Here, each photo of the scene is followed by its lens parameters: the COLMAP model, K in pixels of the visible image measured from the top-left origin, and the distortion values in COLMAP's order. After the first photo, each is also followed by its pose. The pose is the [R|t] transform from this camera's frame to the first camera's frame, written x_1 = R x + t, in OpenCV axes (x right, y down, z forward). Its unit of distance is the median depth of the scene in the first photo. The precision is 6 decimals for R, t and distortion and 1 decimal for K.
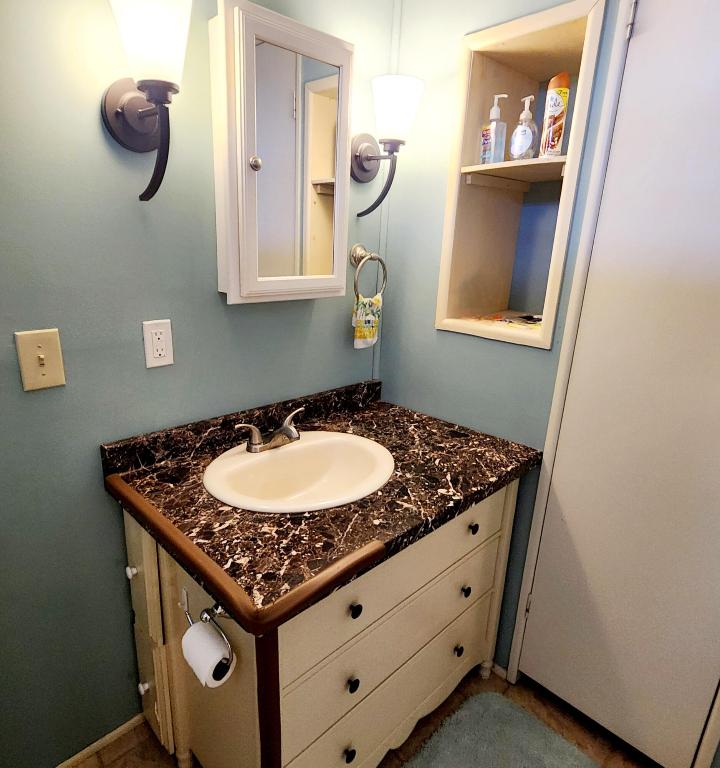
lens RADIAL K [[497.4, 0, 360.0], [0, 497.4, 384.0], [0, 0, 1]] dist [-0.005708, -0.000728]
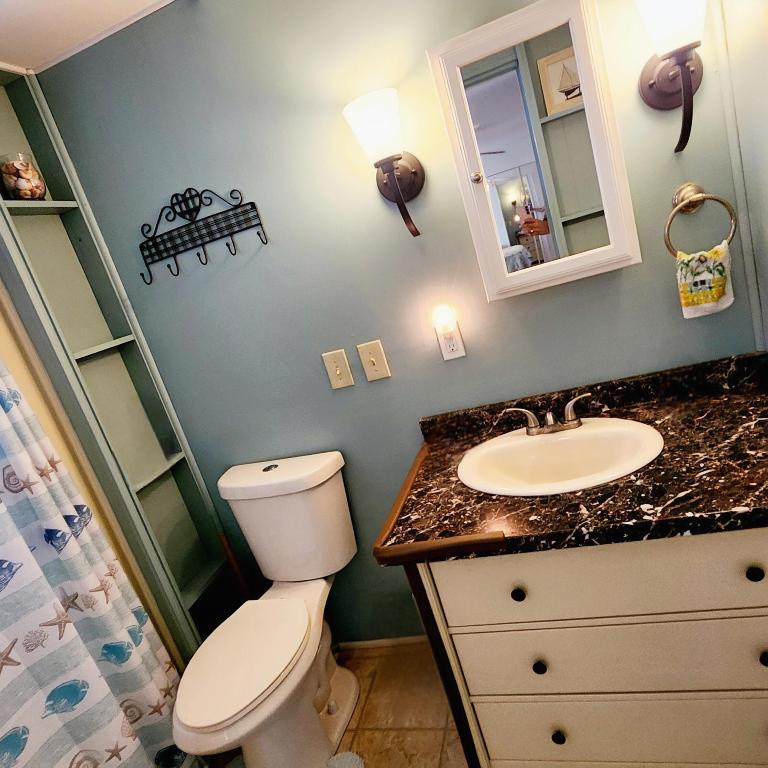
lens RADIAL K [[581.6, 0, 384.0], [0, 581.6, 373.0], [0, 0, 1]] dist [-0.005974, 0.002016]
pose [[0.446701, 0.014872, -0.894560, 0.753475], [0.065868, 0.996602, 0.049460, -0.076695], [0.892256, -0.081016, 0.444203, 0.175663]]
